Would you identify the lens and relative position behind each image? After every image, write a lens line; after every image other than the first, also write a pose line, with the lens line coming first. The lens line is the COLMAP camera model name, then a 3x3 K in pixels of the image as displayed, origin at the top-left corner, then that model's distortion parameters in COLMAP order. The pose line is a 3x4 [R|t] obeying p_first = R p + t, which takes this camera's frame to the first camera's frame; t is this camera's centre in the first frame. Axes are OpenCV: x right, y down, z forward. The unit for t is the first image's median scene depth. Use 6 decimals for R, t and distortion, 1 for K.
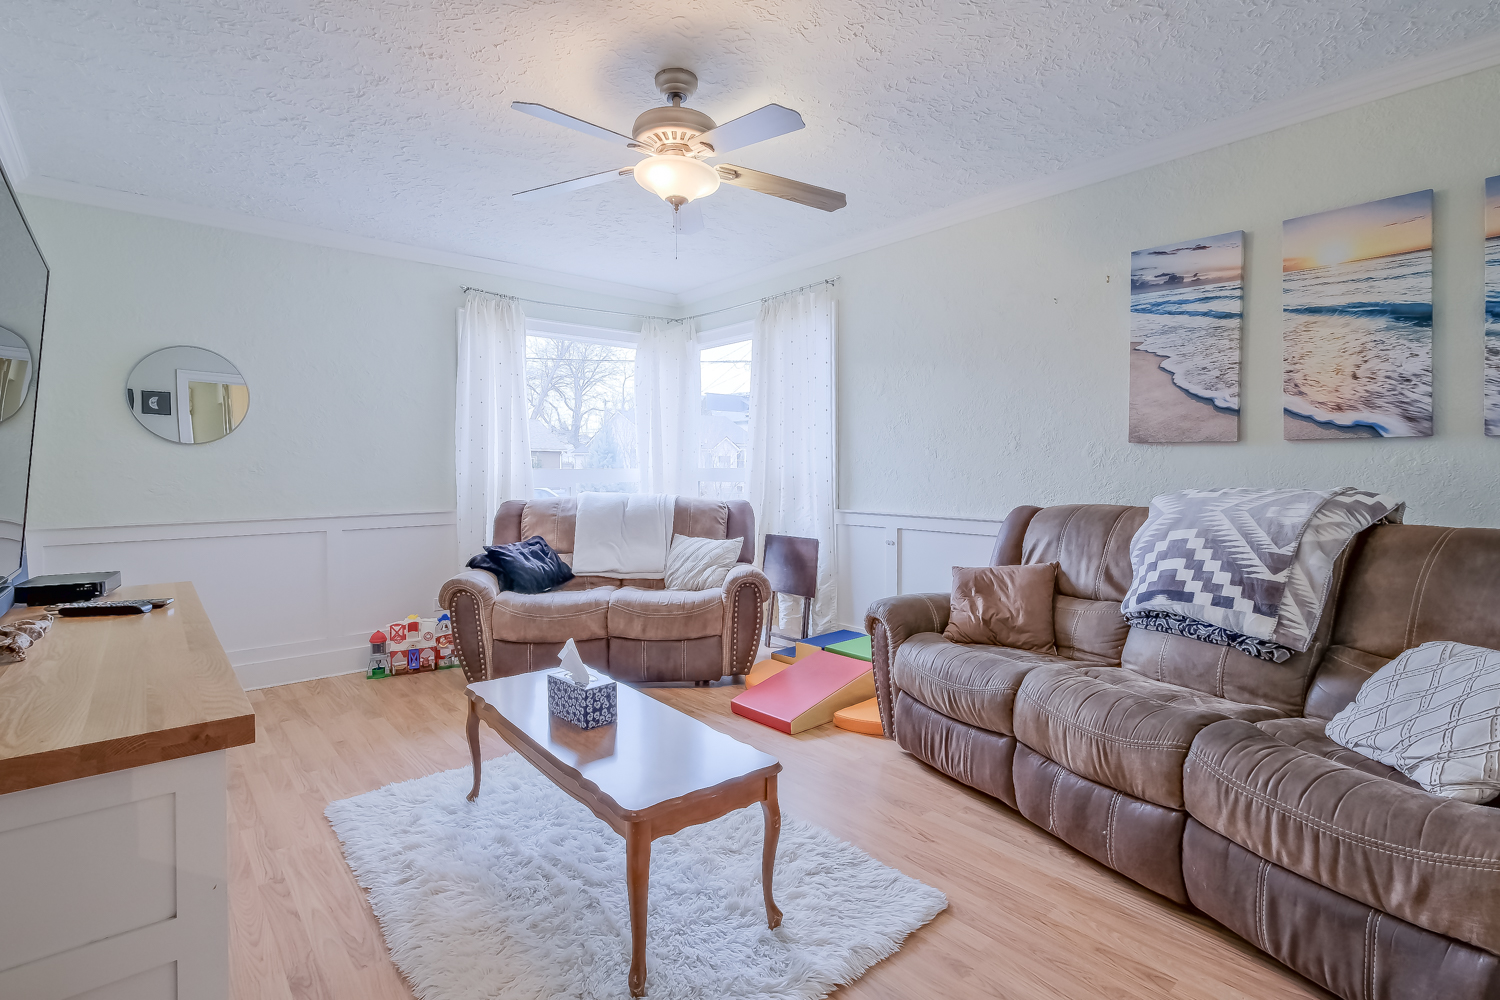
lens RADIAL K [[698.7, 0, 746.5], [0, 698.7, 488.2], [0, 0, 1]] dist [0.001269, 0.000673]
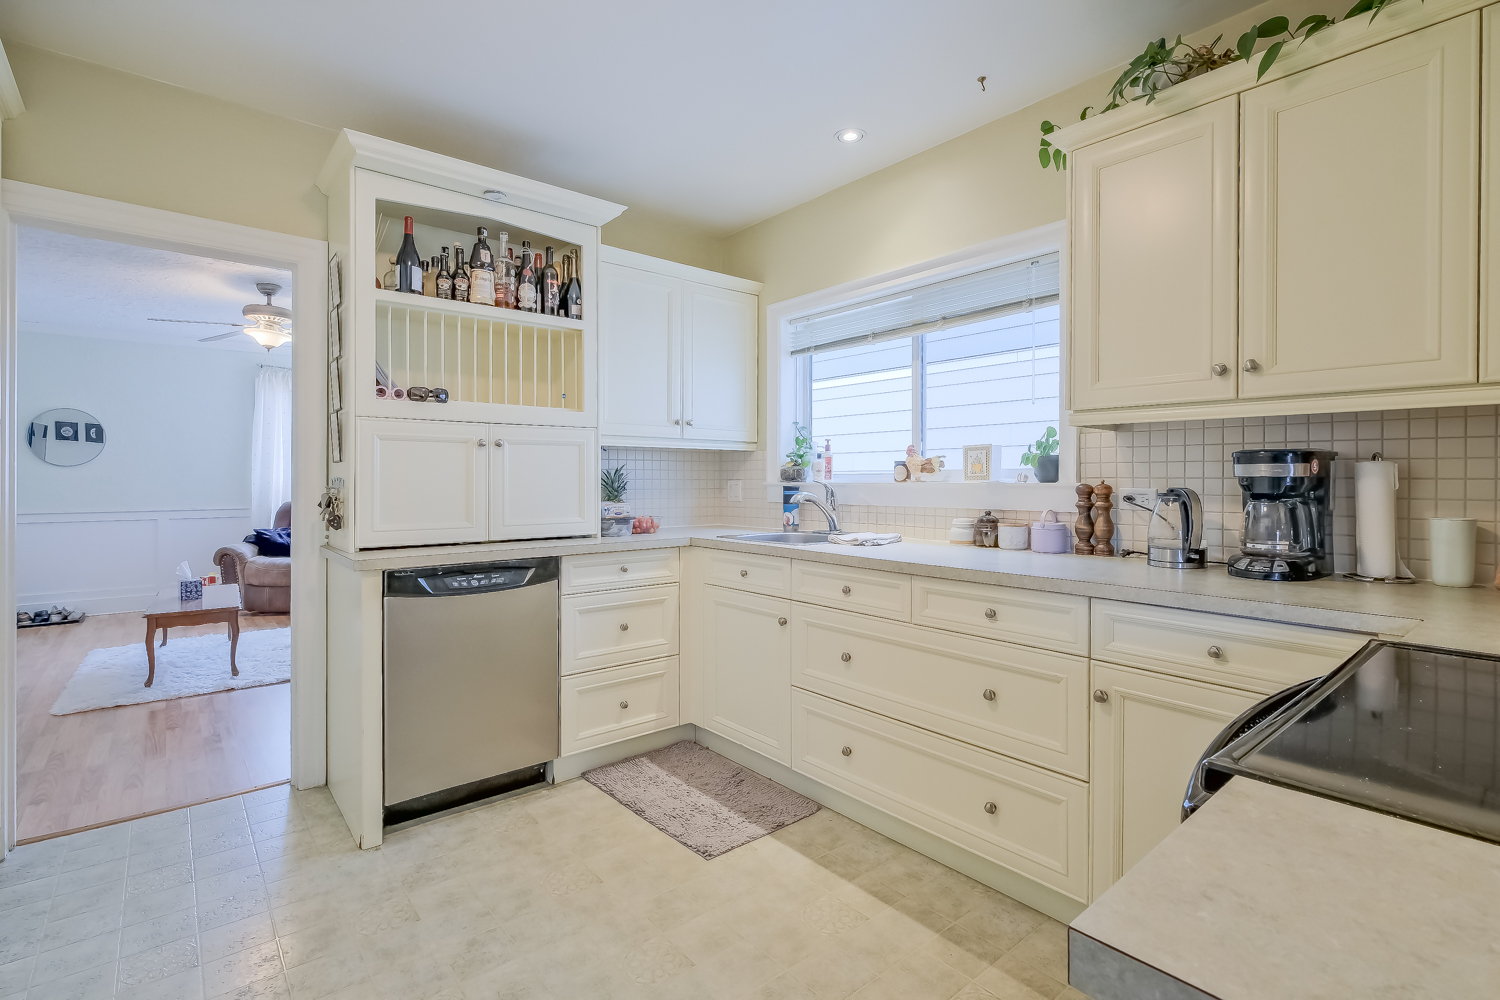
lens RADIAL K [[698.7, 0, 758.2], [0, 698.7, 491.2], [0, 0, 1]] dist [0.001269, 0.000673]
pose [[0.999974, 0.003236, 0.006472, 0.138751], [-0.003185, 0.999964, -0.007828, 0.001248], [-0.006497, 0.007807, 0.999948, -0.107776]]
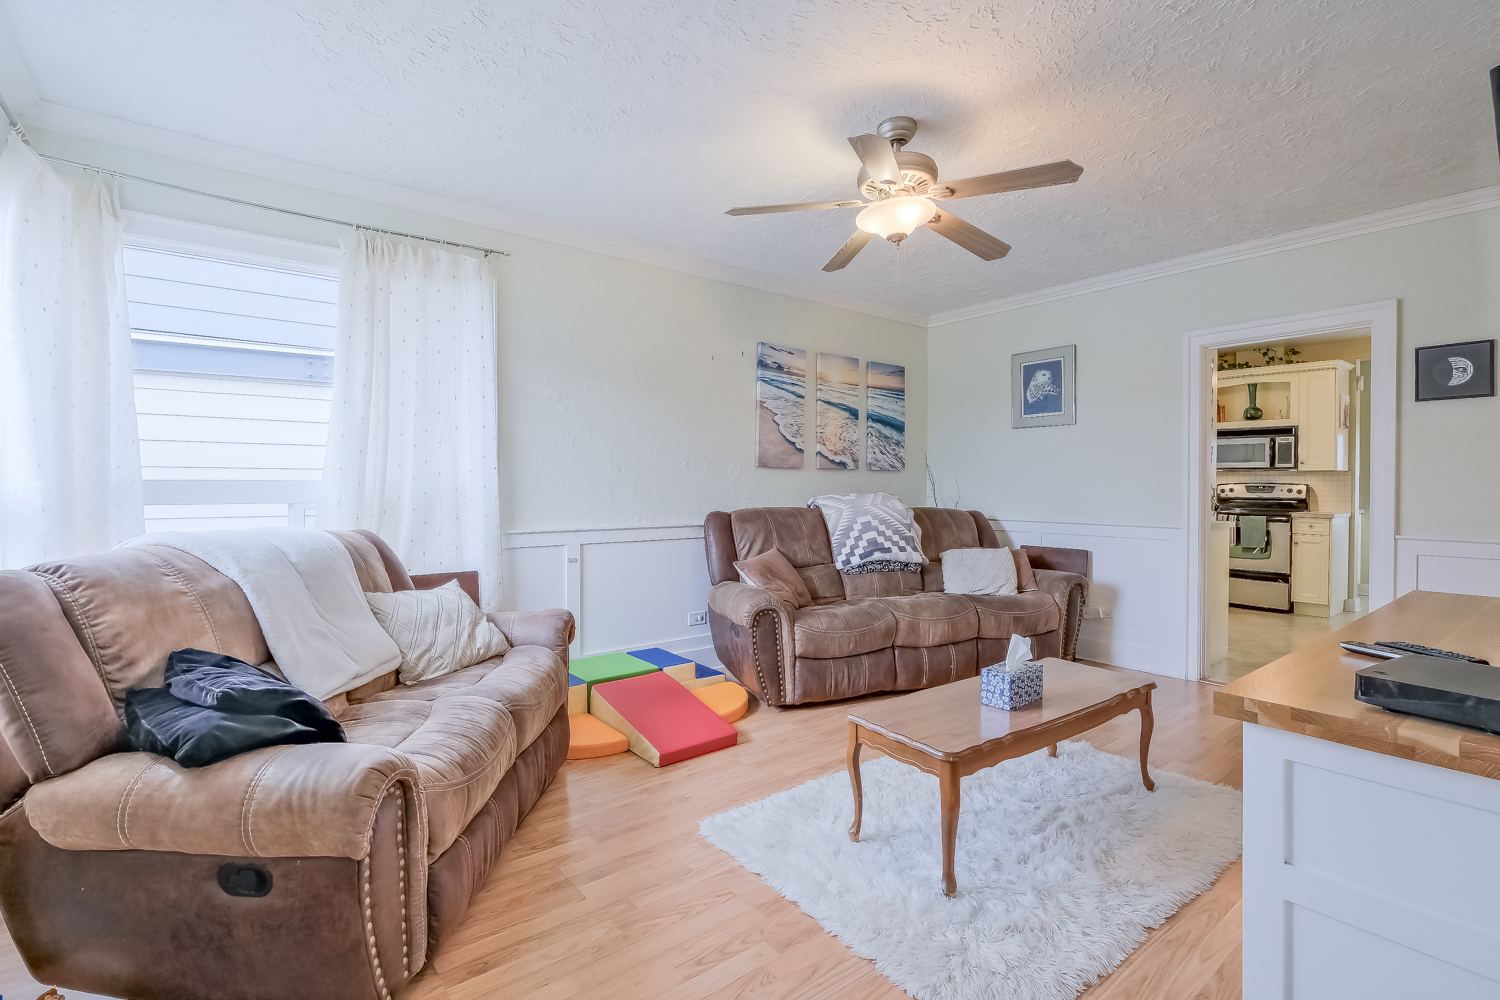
lens RADIAL K [[698.7, 0, 756.8], [0, 698.7, 487.0], [0, 0, 1]] dist [0.001269, 0.000673]
pose [[0.038868, -0.006186, 0.999225, -1.171262], [0.023327, 0.999714, 0.005282, -0.033659], [-0.998972, 0.023104, 0.039001, 1.140210]]
